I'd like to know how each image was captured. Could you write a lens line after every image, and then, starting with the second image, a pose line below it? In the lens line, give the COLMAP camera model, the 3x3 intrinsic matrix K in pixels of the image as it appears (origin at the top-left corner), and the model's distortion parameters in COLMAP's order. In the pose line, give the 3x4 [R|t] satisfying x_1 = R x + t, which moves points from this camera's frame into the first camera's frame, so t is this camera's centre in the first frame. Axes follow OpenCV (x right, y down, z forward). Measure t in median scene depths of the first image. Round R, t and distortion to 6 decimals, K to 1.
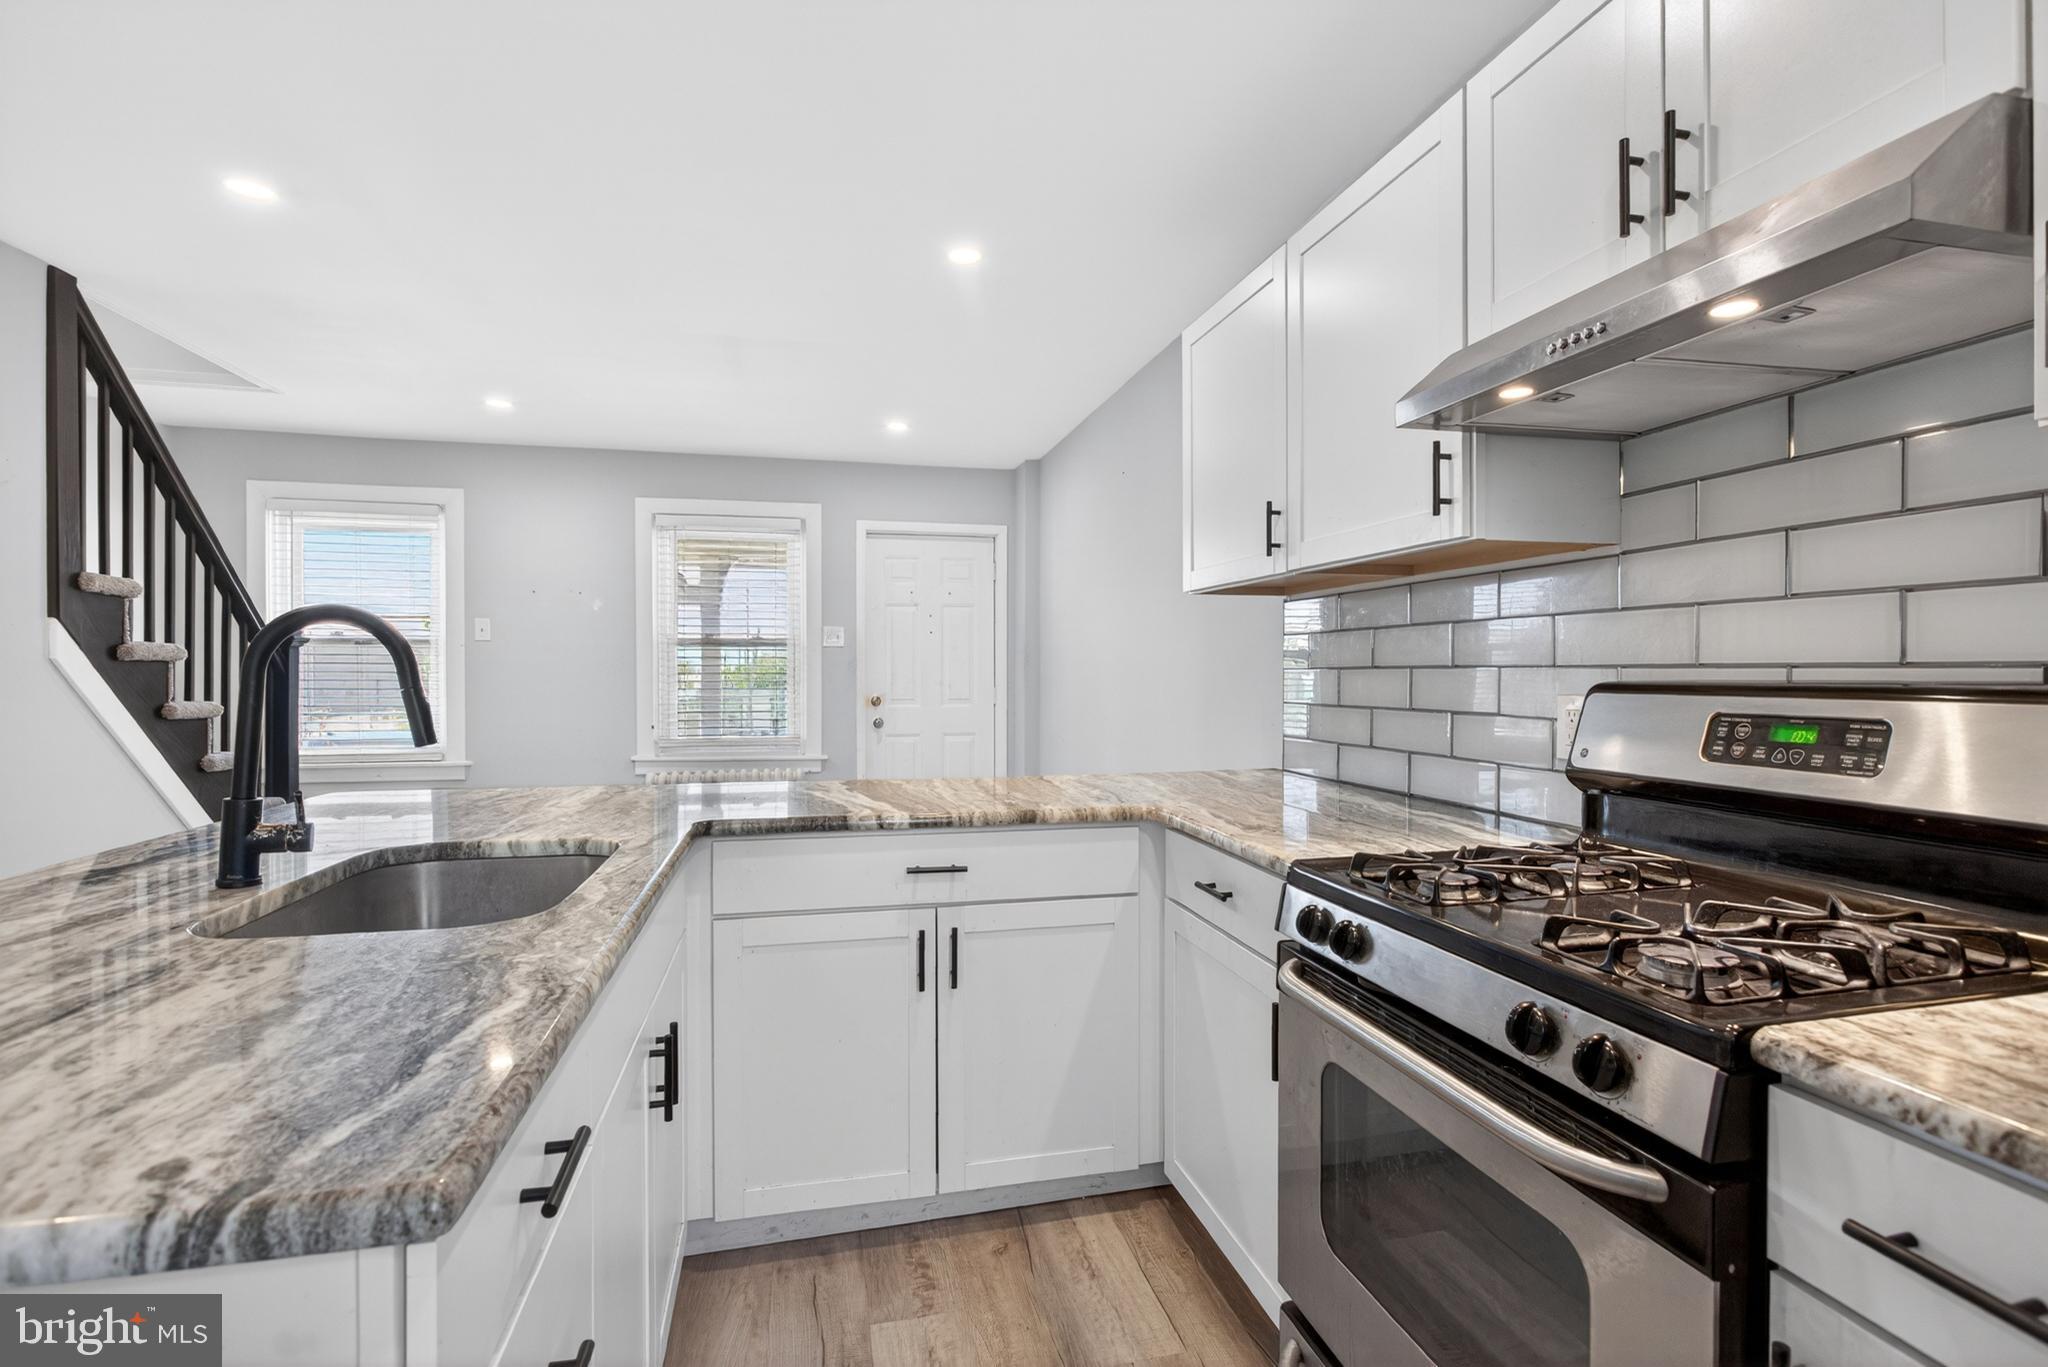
lens RADIAL K [[981.4, 0, 1029.9], [0, 981.4, 688.3], [0, 0, 1]] dist [-0.002200, 0.001275]
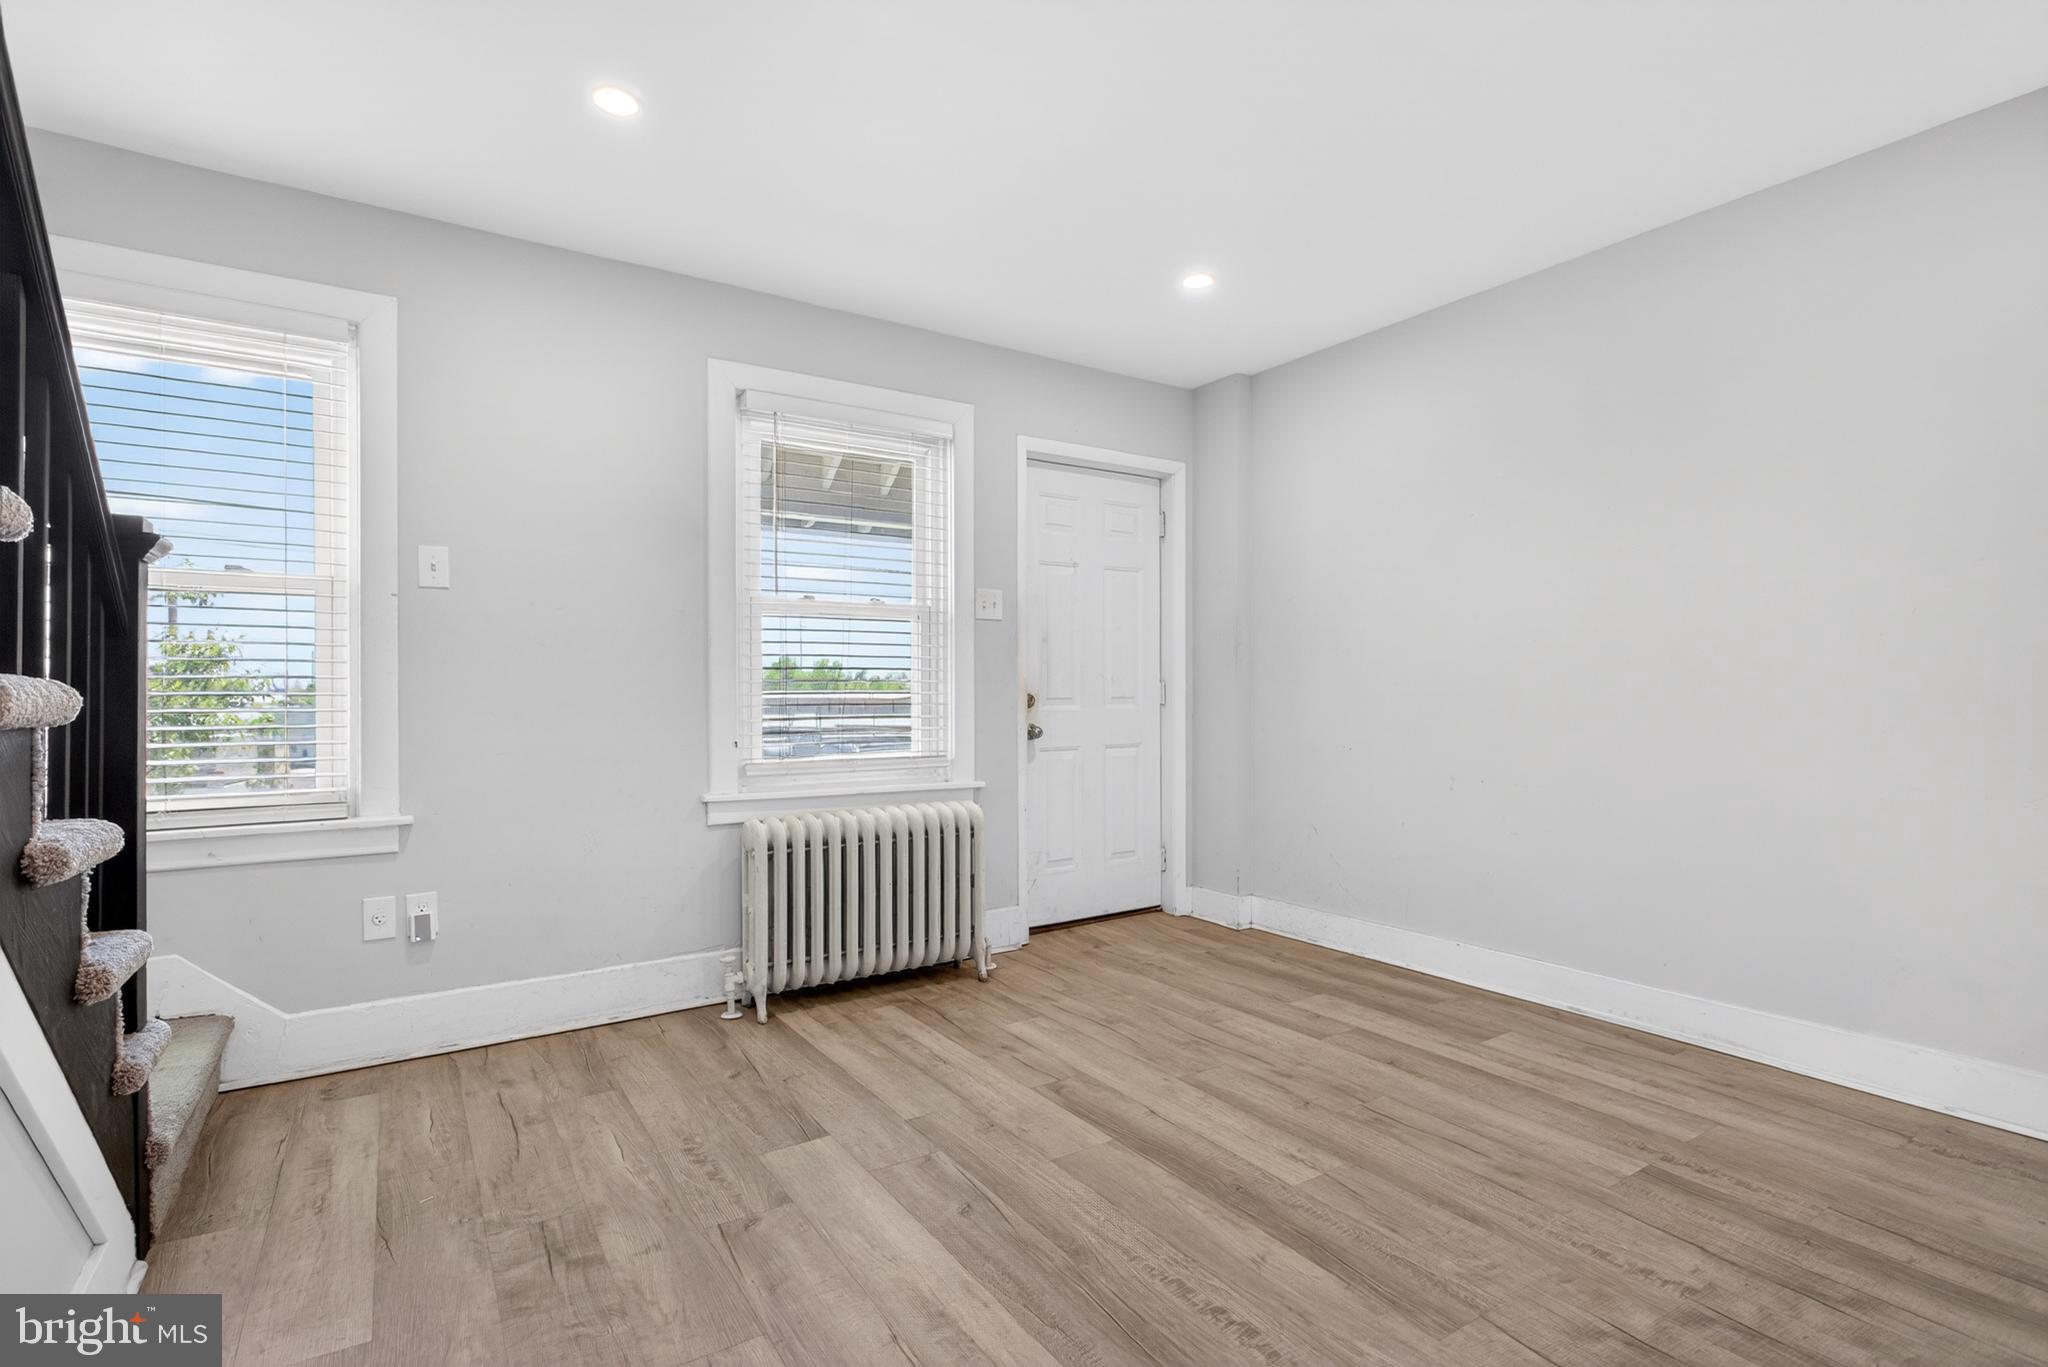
lens RADIAL K [[980.2, 0, 1028.8], [0, 980.2, 696.5], [0, 0, 1]] dist [-0.003014, -0.000474]
pose [[0.936762, -0.005878, 0.349918, -1.428836], [0.010033, 0.999899, -0.010064, 0.061576], [-0.349823, 0.012938, 0.936726, 1.262511]]
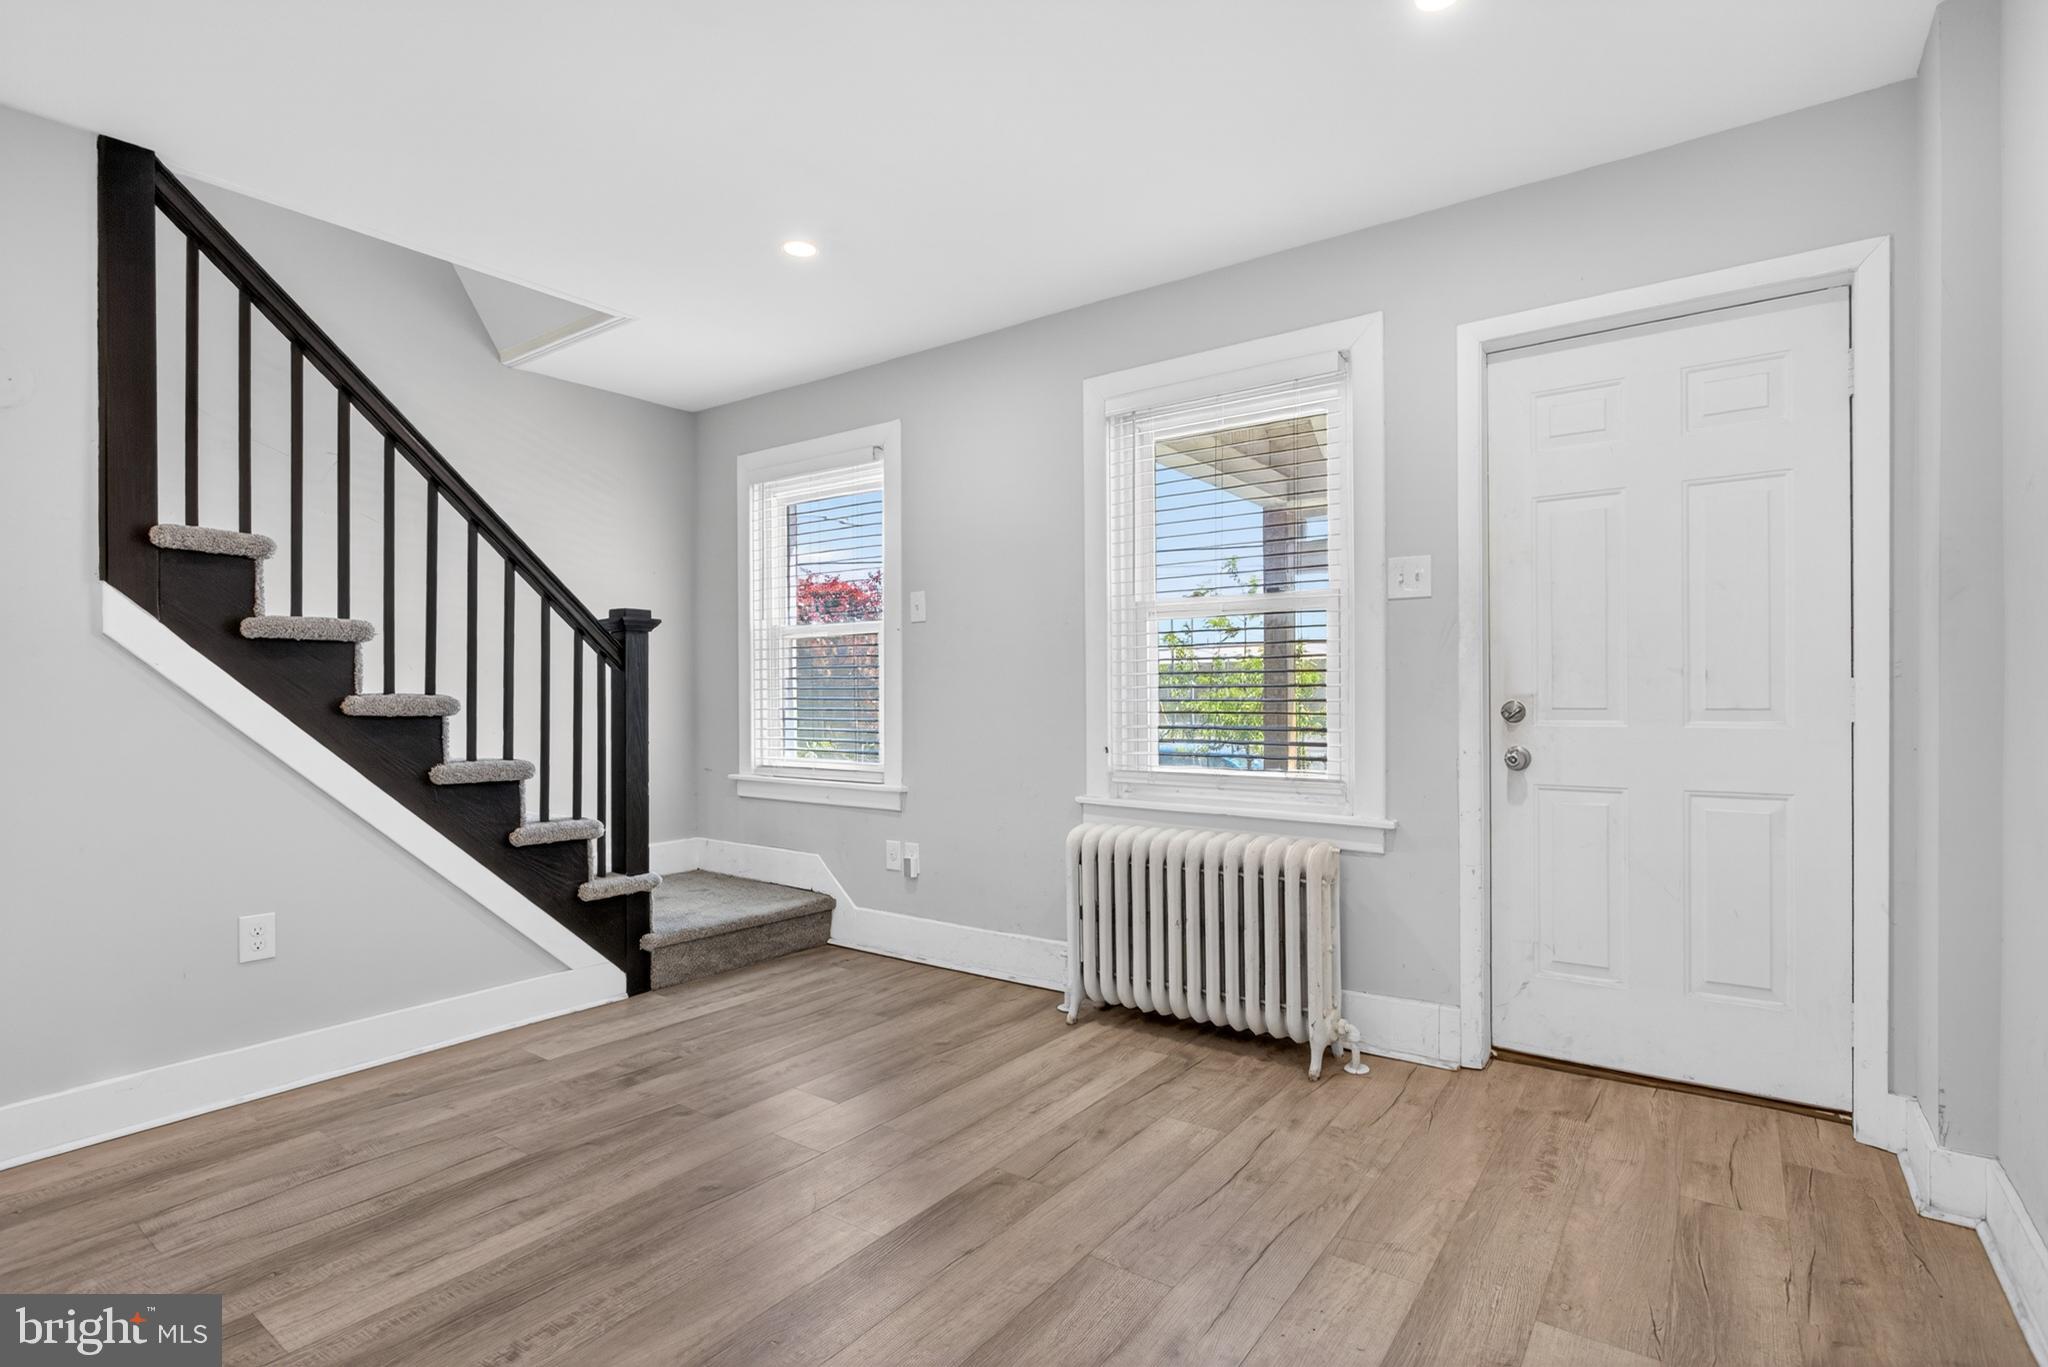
lens RADIAL K [[980.2, 0, 1028.8], [0, 980.2, 696.5], [0, 0, 1]] dist [-0.003014, -0.000474]
pose [[0.657232, -0.003171, -0.753682, 0.144390], [-0.005997, 0.999937, -0.009437, 0.042253], [0.753664, 0.010723, 0.657172, 1.880375]]
